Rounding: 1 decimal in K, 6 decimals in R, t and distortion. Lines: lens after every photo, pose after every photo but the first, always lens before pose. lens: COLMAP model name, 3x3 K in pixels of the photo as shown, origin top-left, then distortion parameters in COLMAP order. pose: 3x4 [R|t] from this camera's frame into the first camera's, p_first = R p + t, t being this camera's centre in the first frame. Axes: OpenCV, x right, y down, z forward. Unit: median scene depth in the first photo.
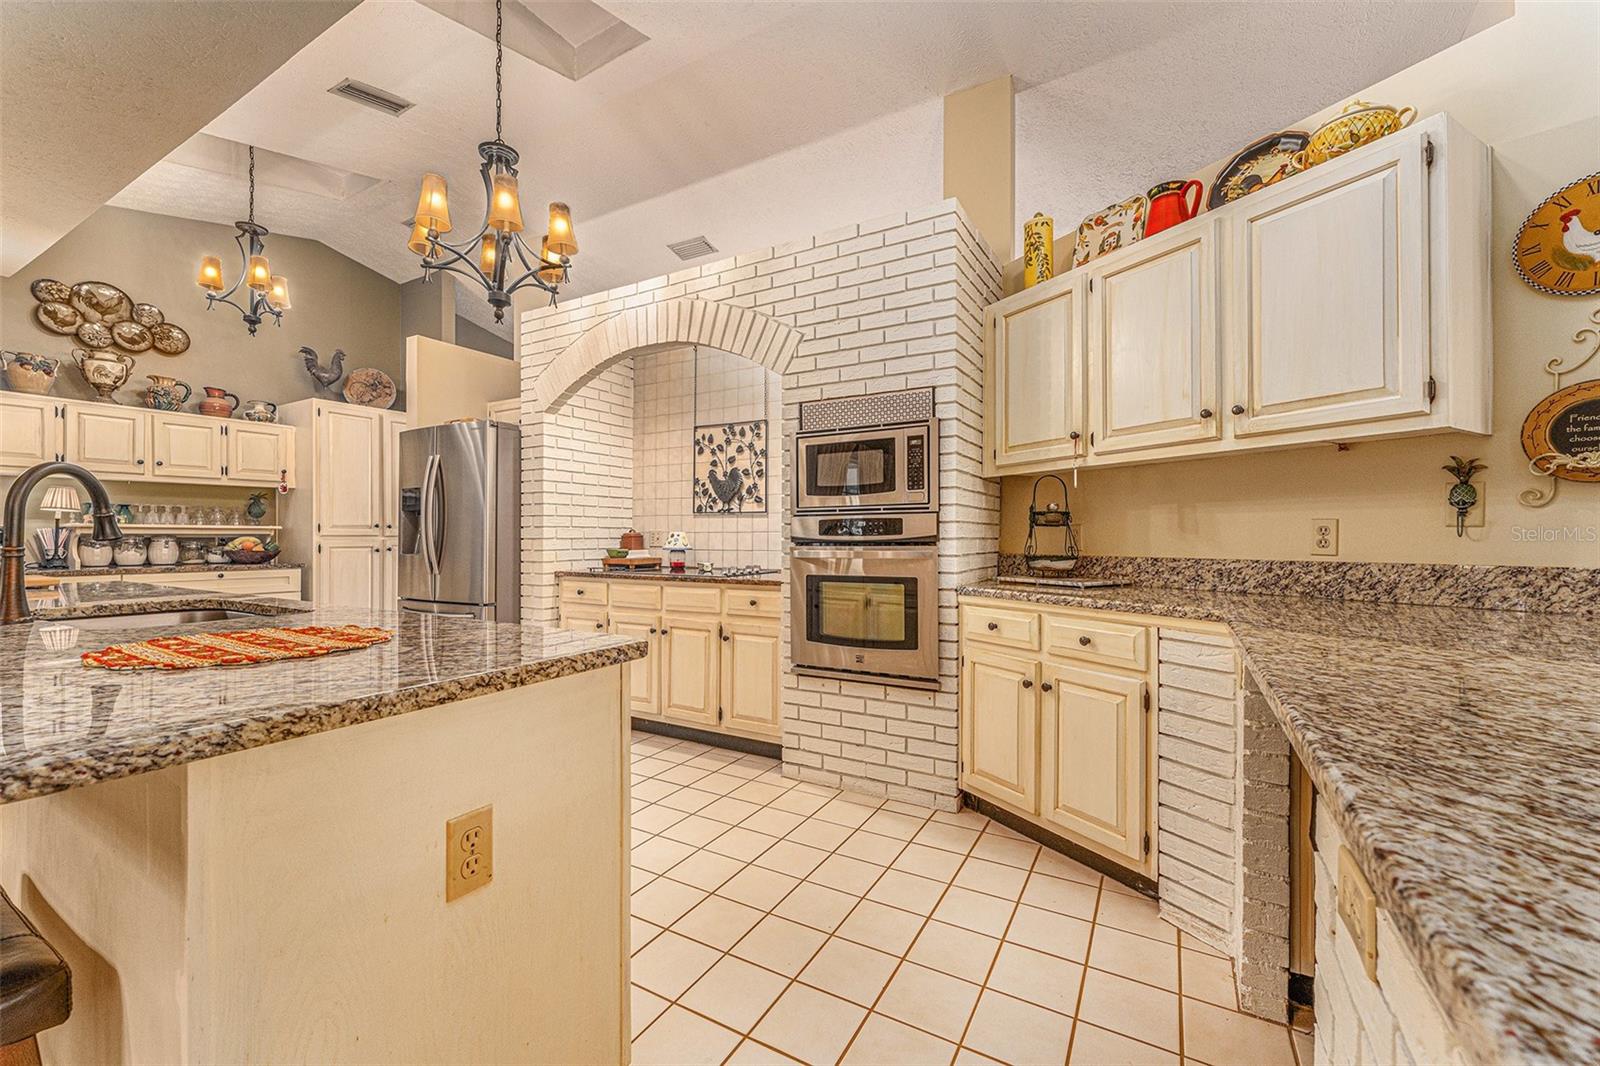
lens RADIAL K [[643.5, 0, 797.6], [0, 643.5, 536.7], [0, 0, 1]] dist [-0.000817, 0.000425]
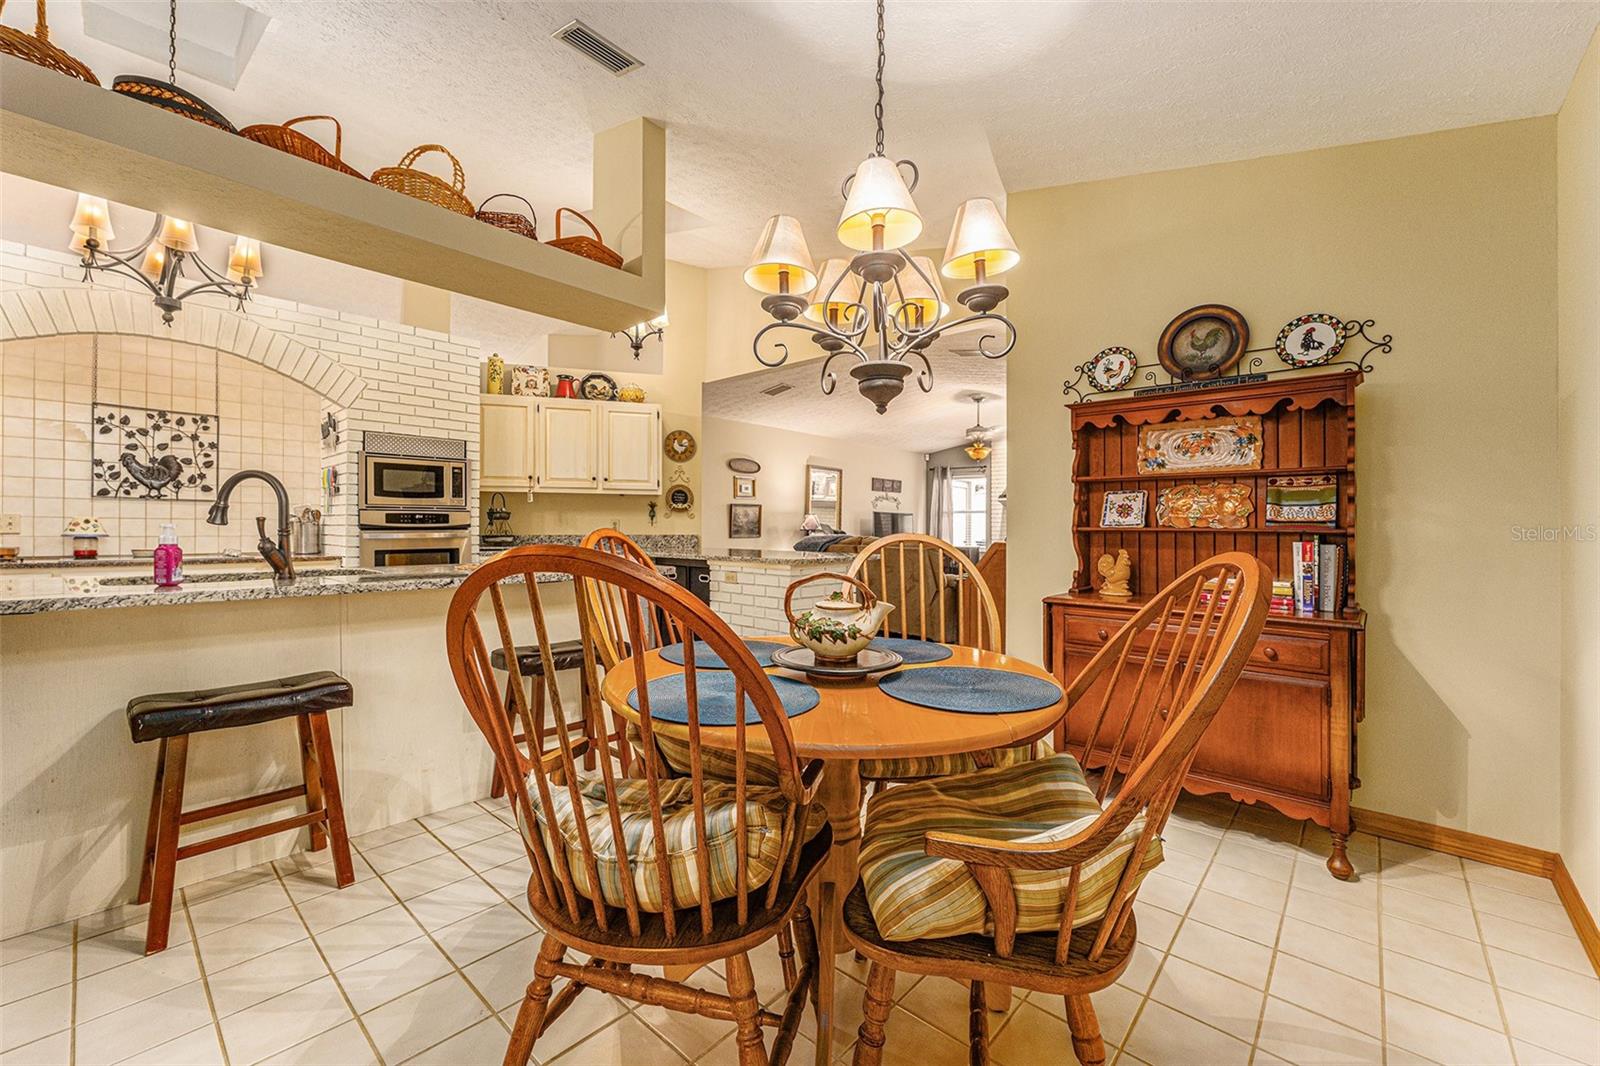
lens RADIAL K [[643.5, 0, 804.3], [0, 643.5, 530.1], [0, 0, 1]] dist [-0.000817, 0.000425]
pose [[0.201954, -0.000409, 0.979395, -0.880030], [-0.004816, 0.999987, 0.001410, 0.004918], [-0.979383, -0.005001, 0.201949, -0.183849]]
